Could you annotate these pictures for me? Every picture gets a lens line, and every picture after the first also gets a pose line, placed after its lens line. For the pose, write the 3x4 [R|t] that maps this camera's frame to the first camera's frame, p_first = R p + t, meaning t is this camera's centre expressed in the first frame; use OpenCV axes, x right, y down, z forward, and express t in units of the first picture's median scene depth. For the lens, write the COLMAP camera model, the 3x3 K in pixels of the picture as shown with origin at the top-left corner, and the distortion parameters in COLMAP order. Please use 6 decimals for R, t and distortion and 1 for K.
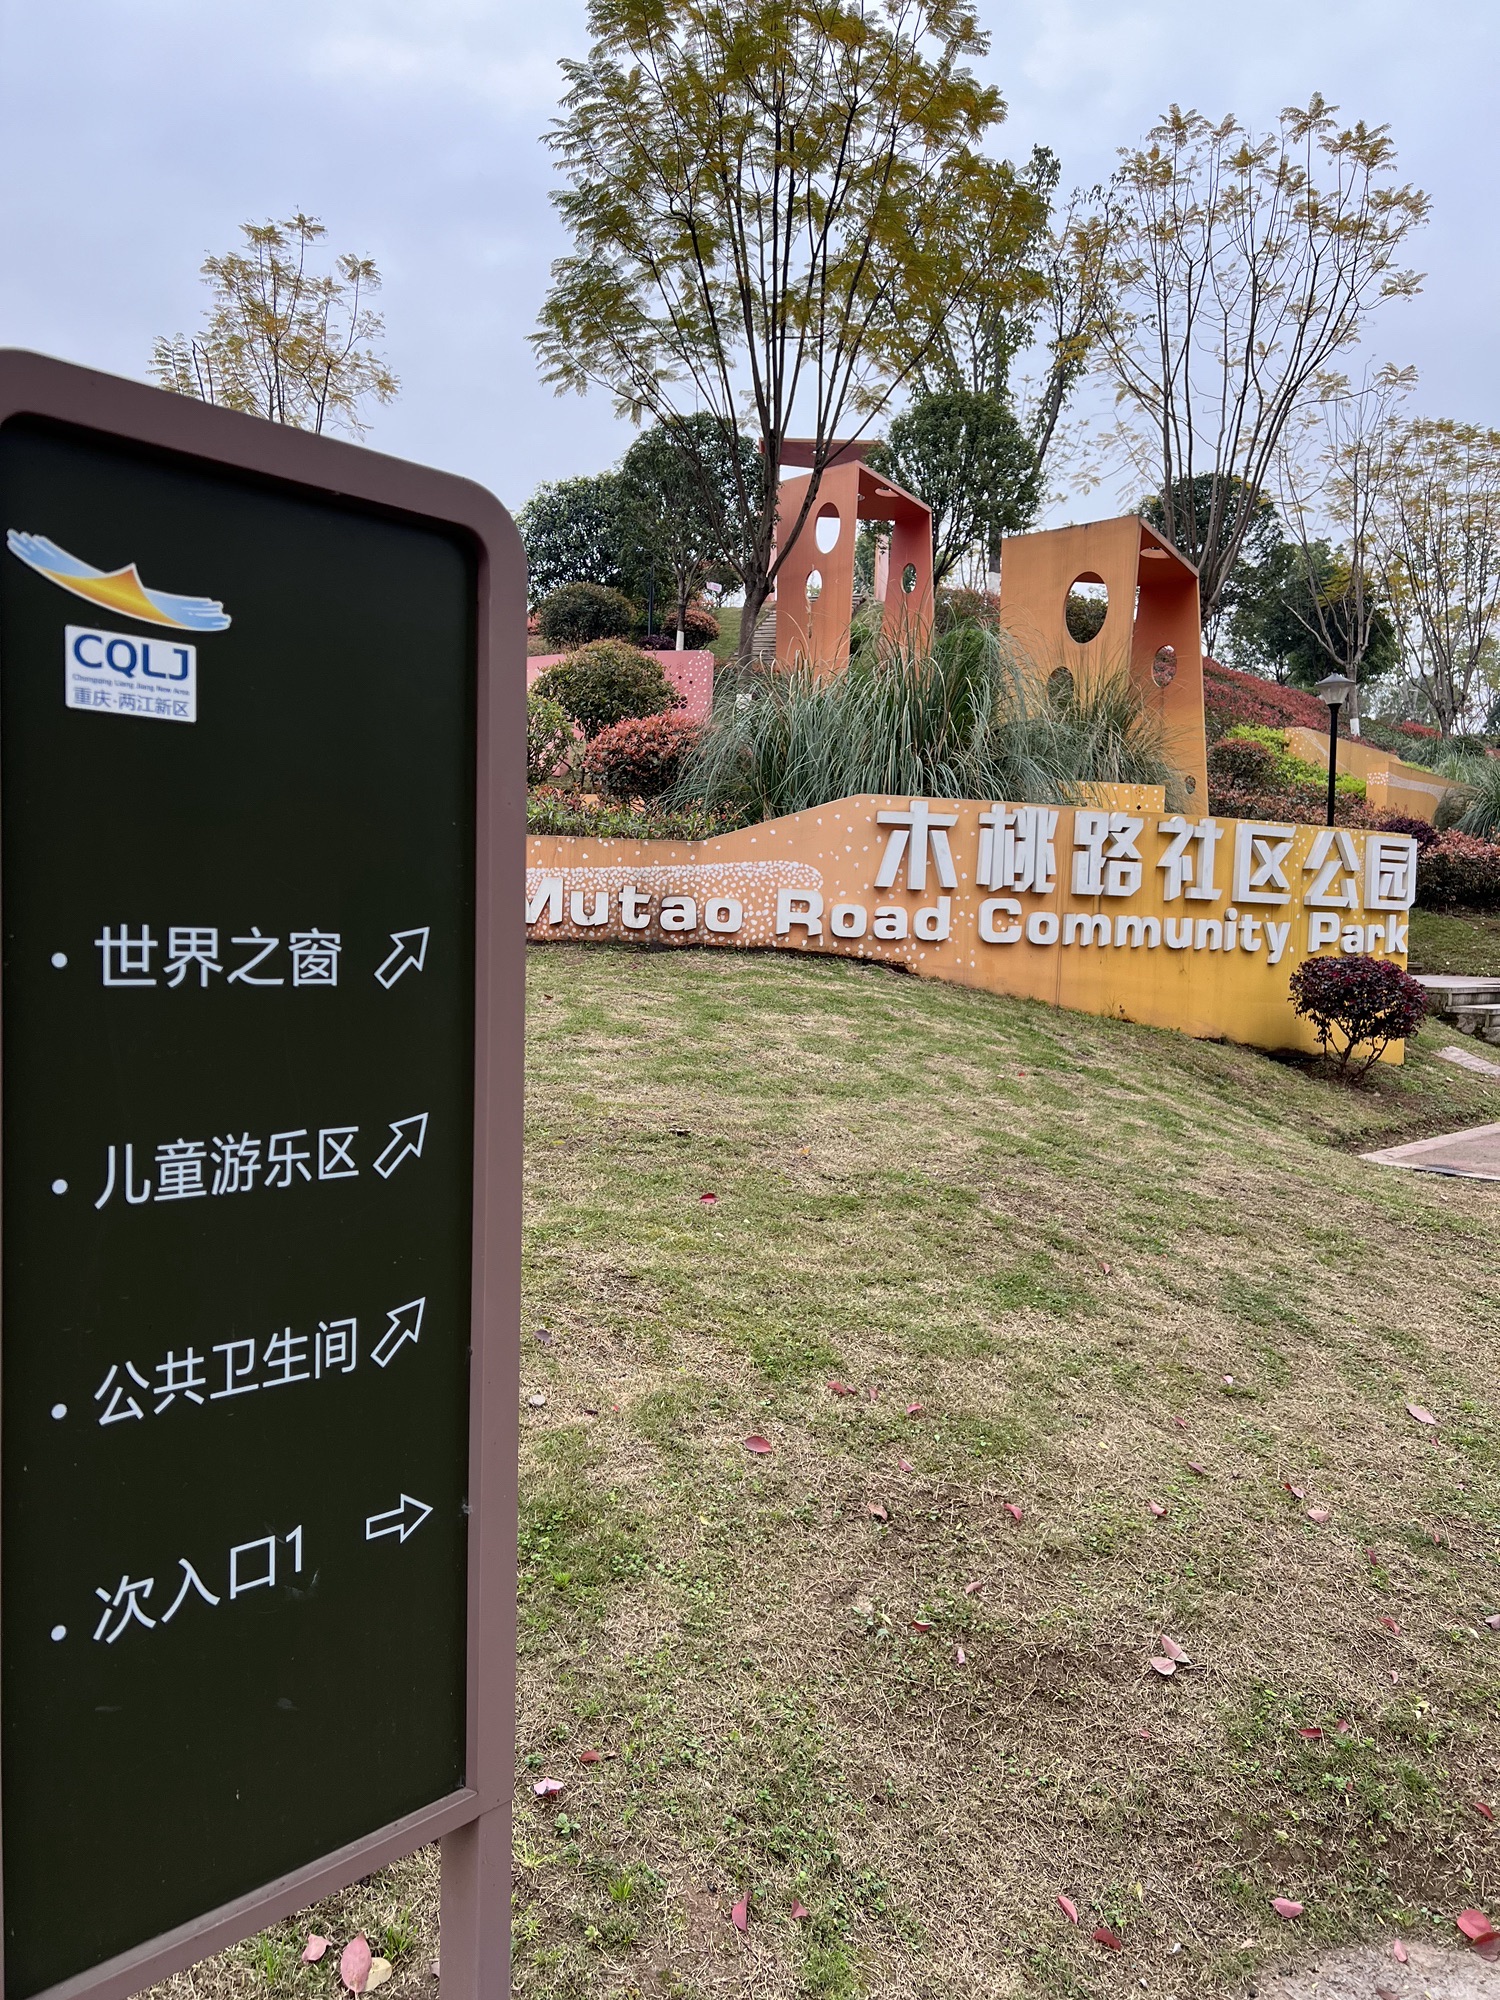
lens RADIAL K [[1503.8, 0, 751.5], [0, 1503.8, 995.9], [0, 0, 1]] dist [-0.007411, -0.001348]
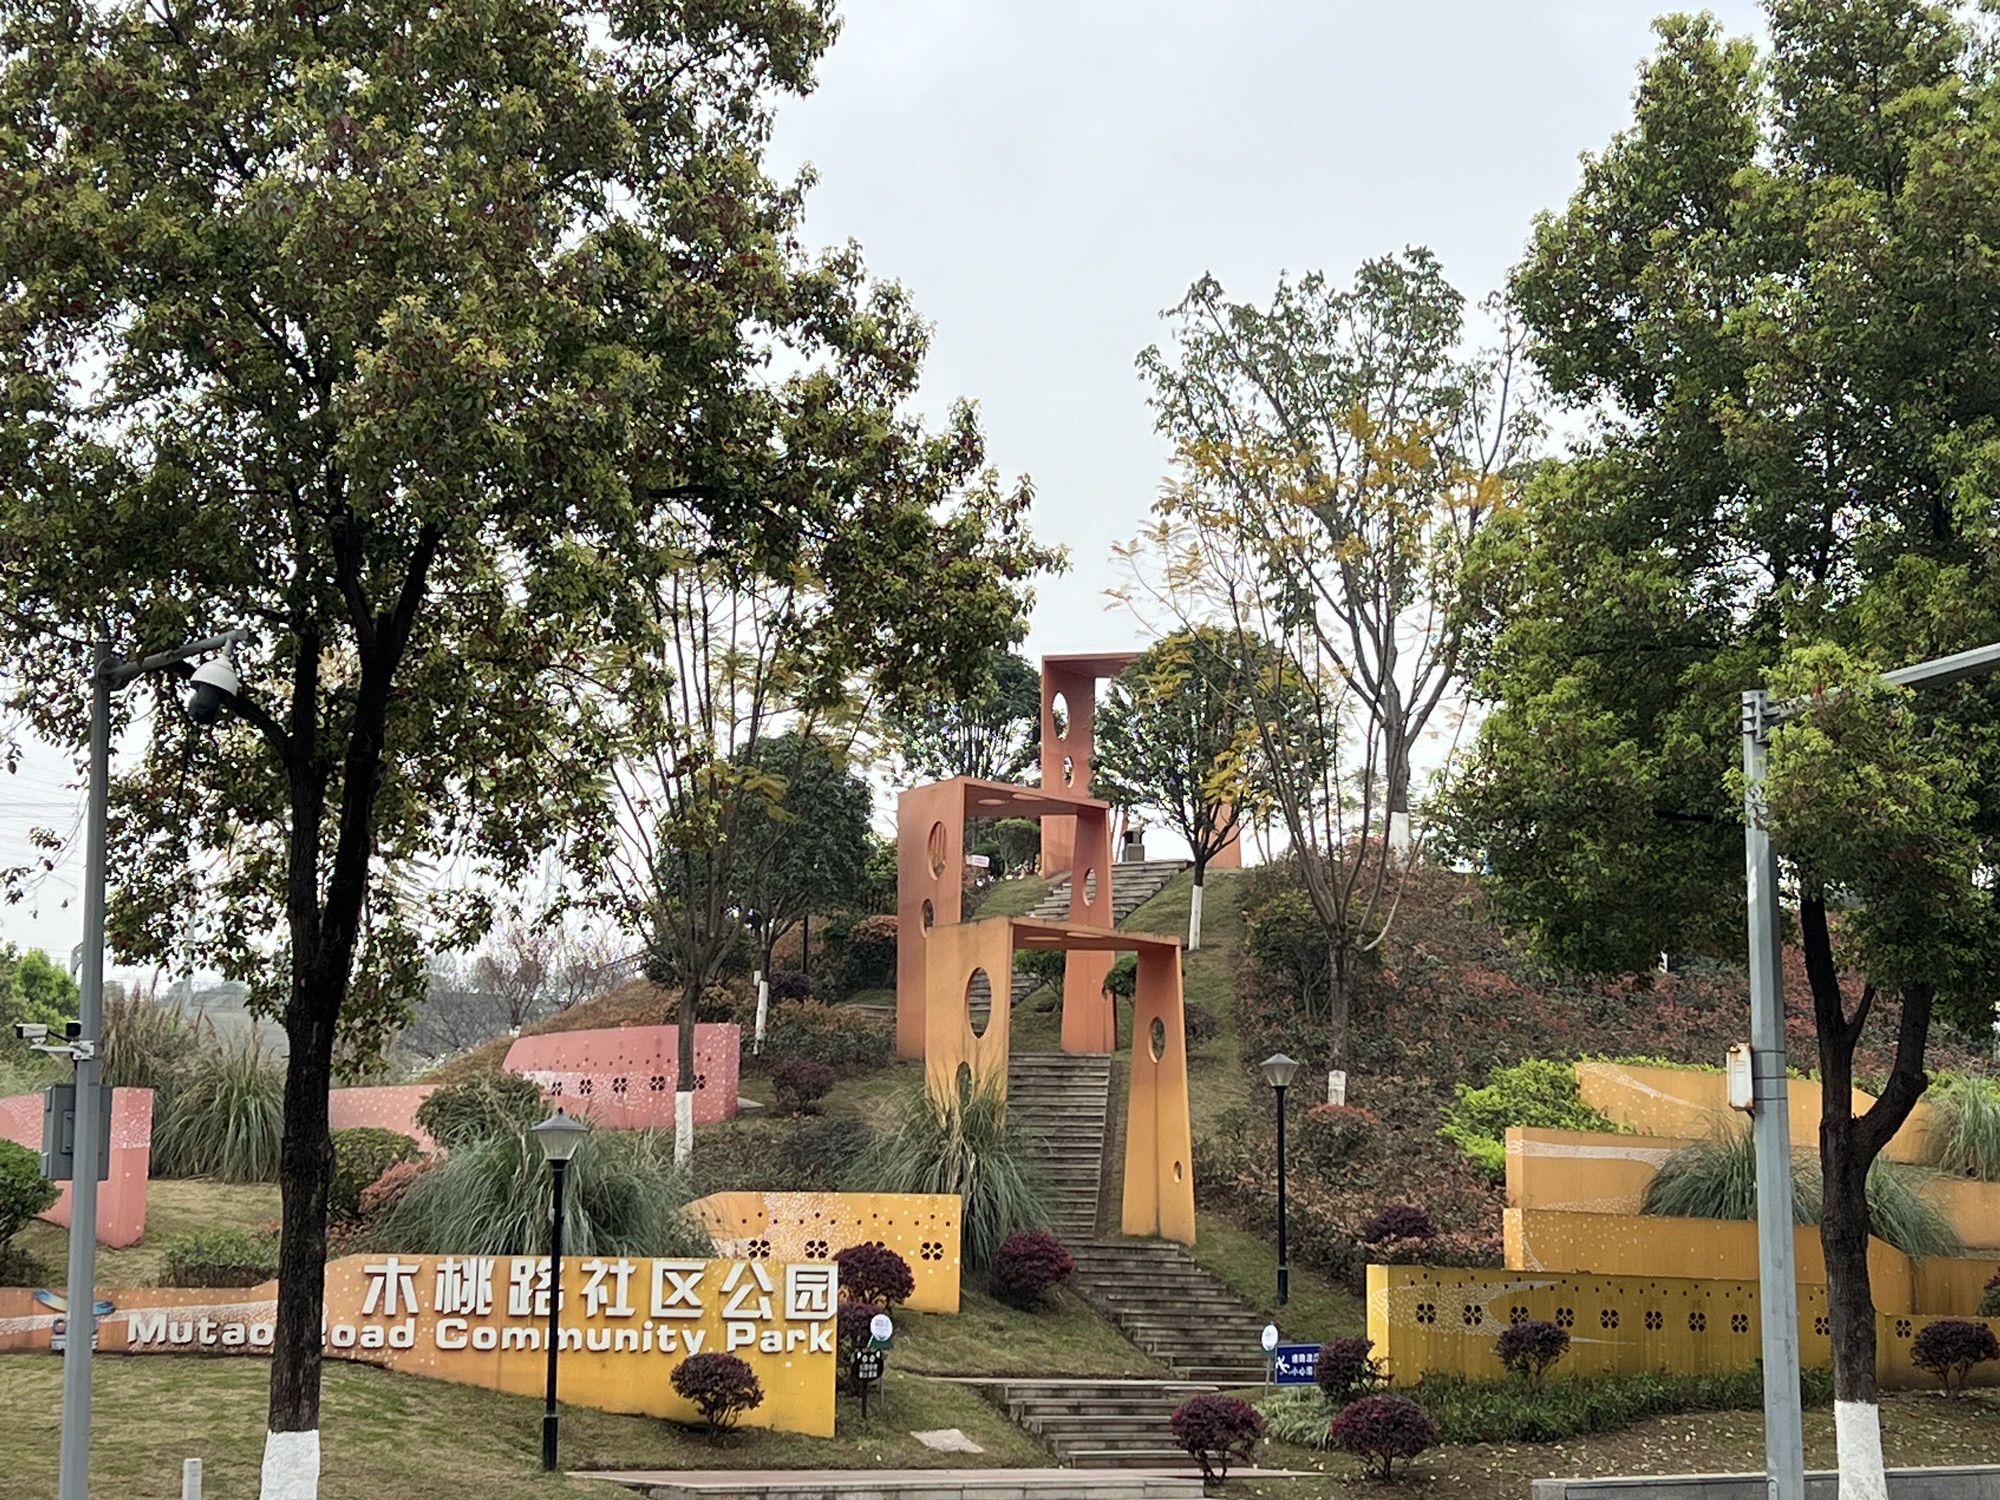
lens RADIAL K [[3556.2, 0, 1002.9], [0, 3556.2, 747.9], [0, 0, 1]] dist [0.143733, 0.000000]
pose [[0.977063, -0.048664, -0.207317, 1.462320], [0.003048, 0.976635, -0.214885, 0.149500], [0.212931, 0.209325, 0.954381, -2.429911]]
